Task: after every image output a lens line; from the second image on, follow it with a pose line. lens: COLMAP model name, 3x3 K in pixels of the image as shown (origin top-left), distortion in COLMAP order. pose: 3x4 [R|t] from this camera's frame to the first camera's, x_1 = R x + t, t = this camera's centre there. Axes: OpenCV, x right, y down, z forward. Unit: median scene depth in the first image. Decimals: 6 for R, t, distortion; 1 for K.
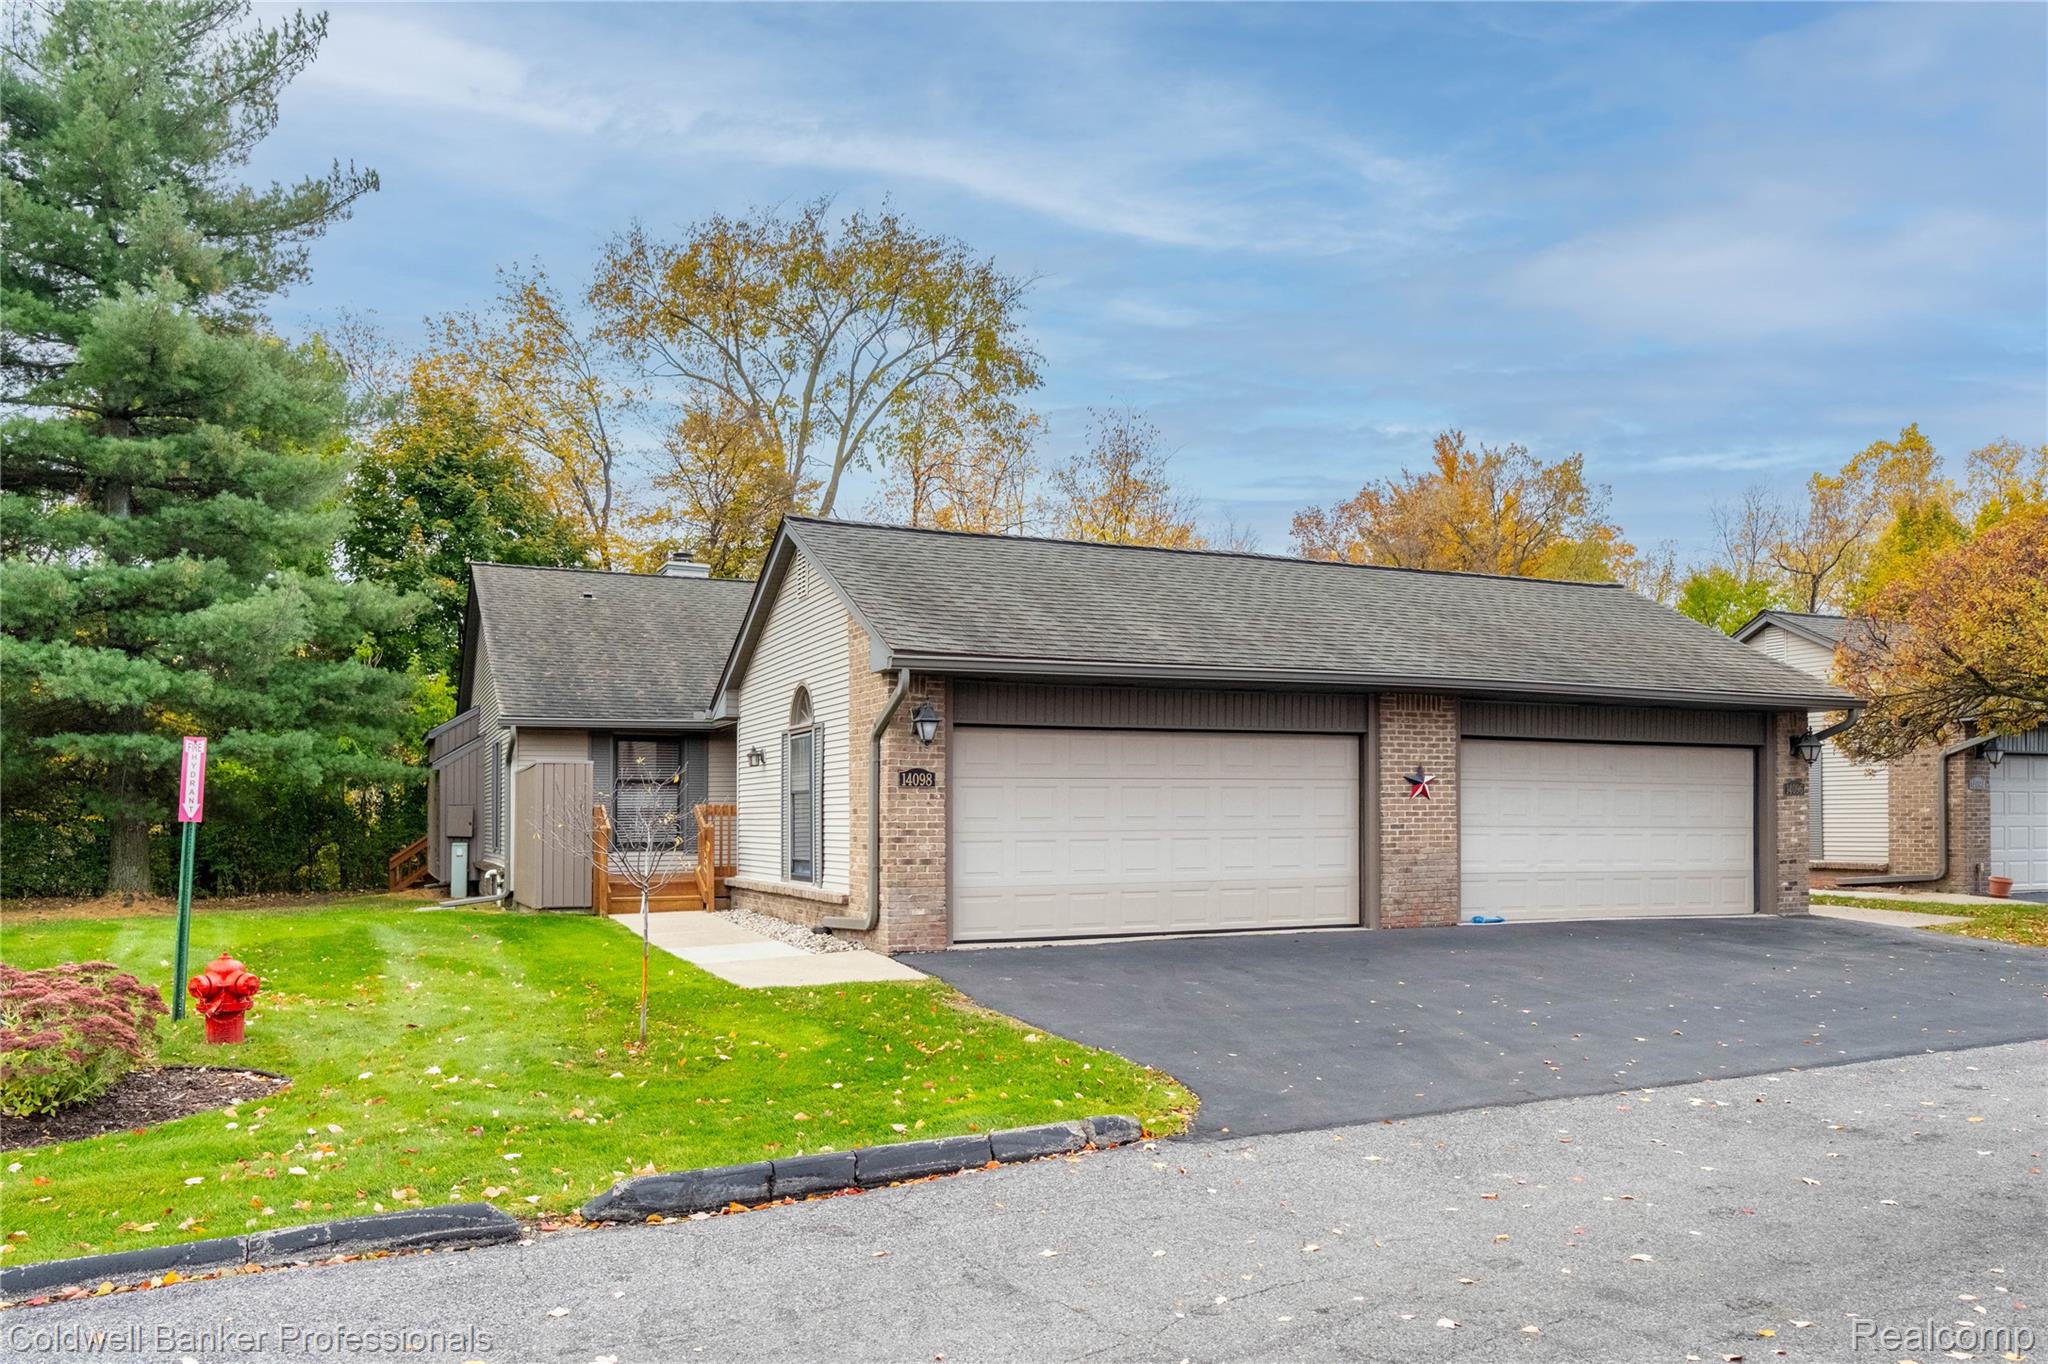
lens RADIAL K [[1468.8, 0, 1024.0], [0, 1468.8, 682.0], [0, 0, 1]] dist [0.010483, 0.000611]
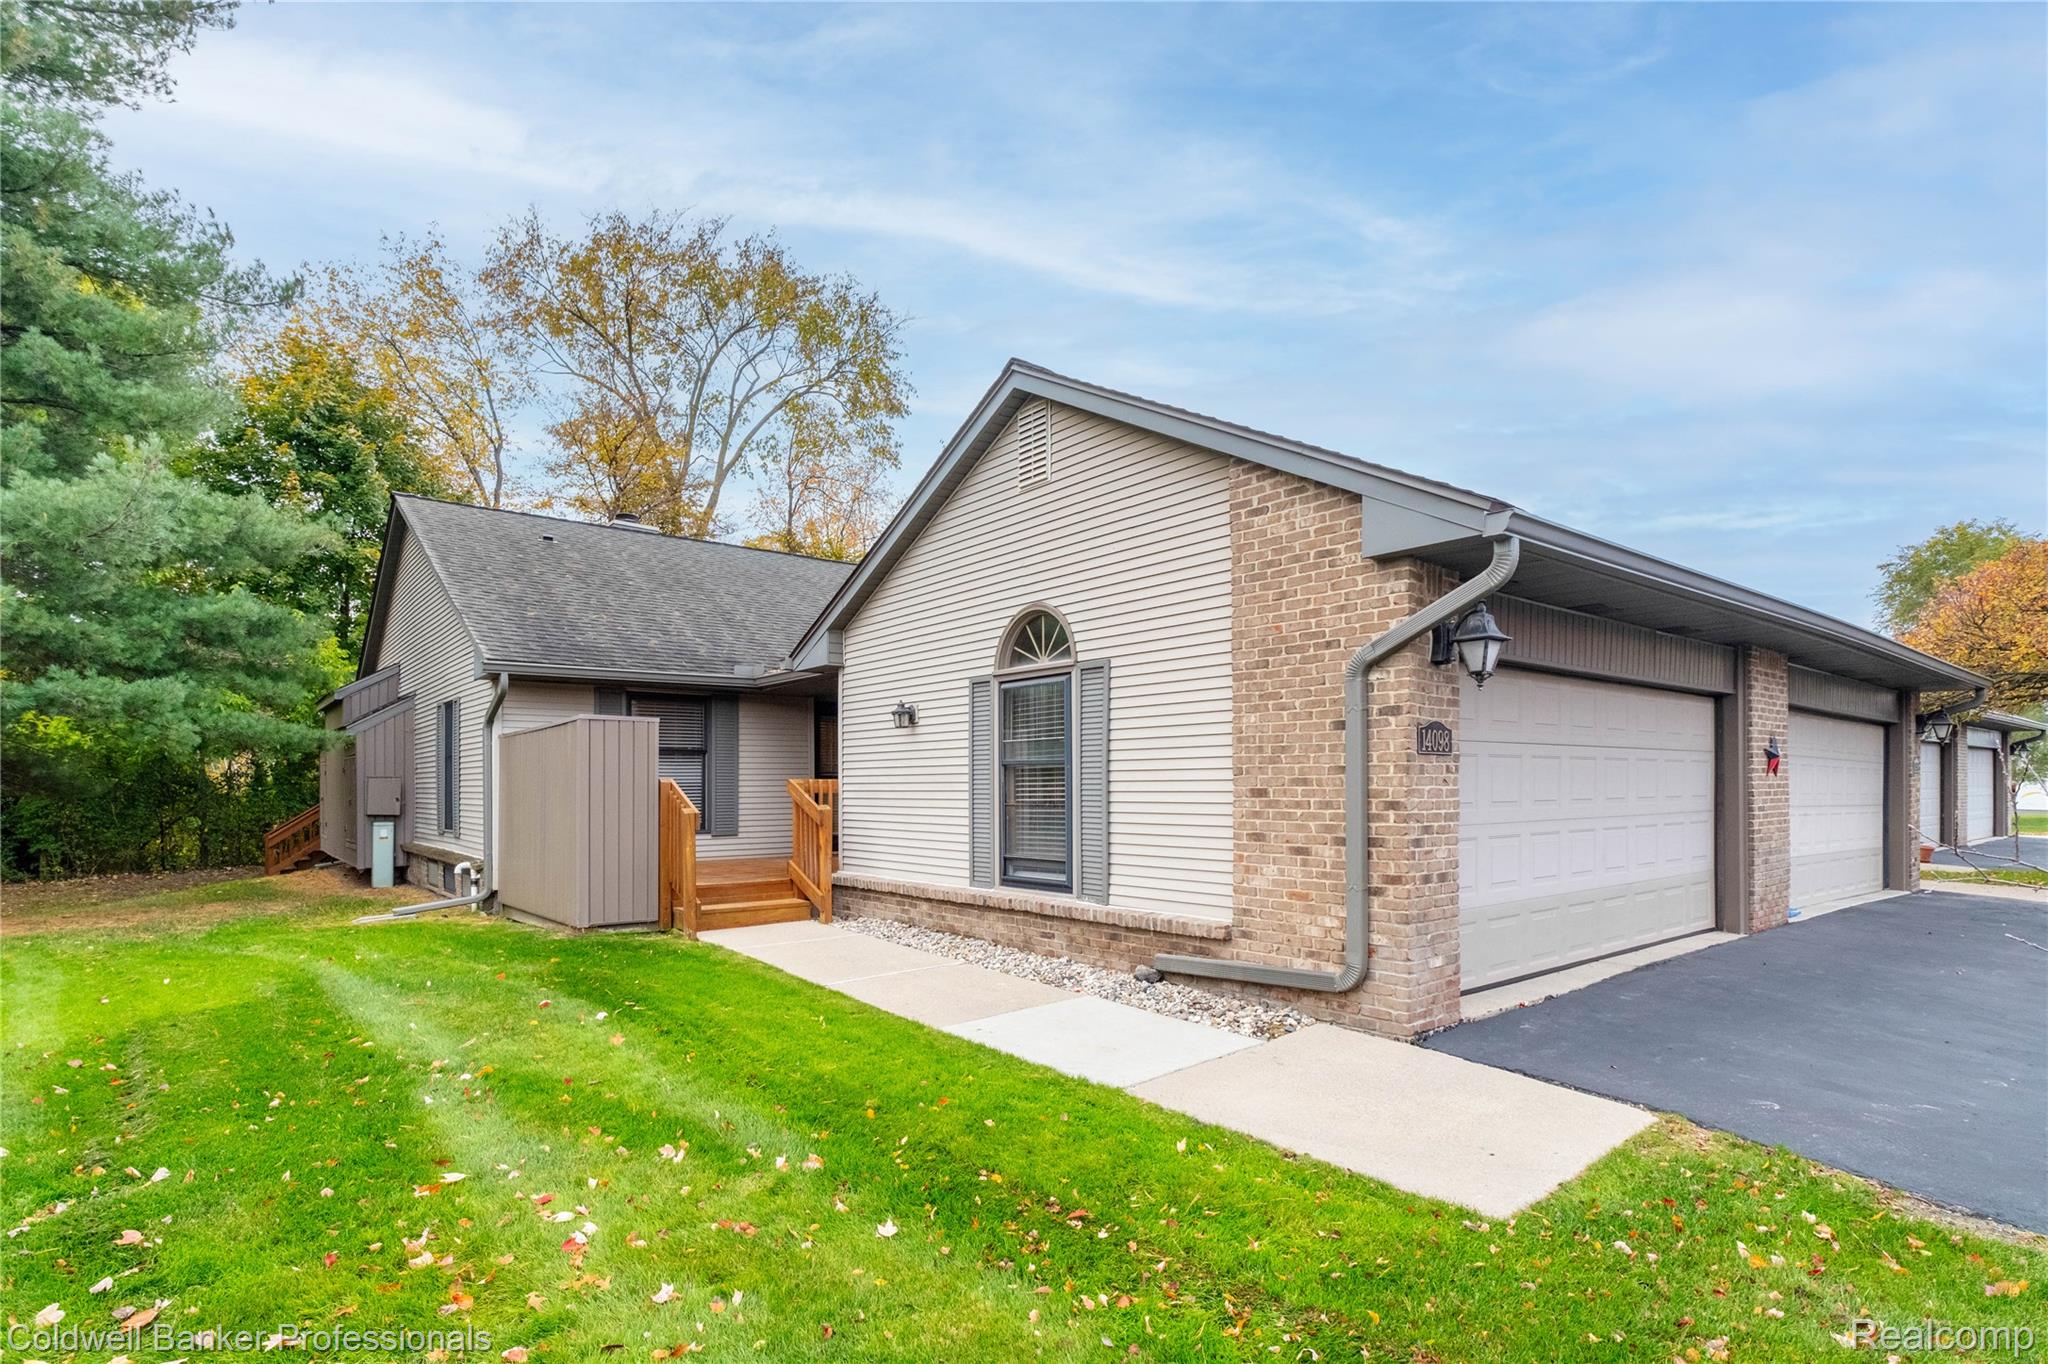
lens RADIAL K [[1006.7, 0, 1026.9], [0, 1006.7, 734.2], [0, 0, 1]] dist [-0.004551, 0.000872]
pose [[0.963247, 0.013756, 0.268264, -0.184981], [-0.024771, 0.998981, 0.037719, 0.028362], [-0.267472, -0.042978, 0.962607, 0.352267]]
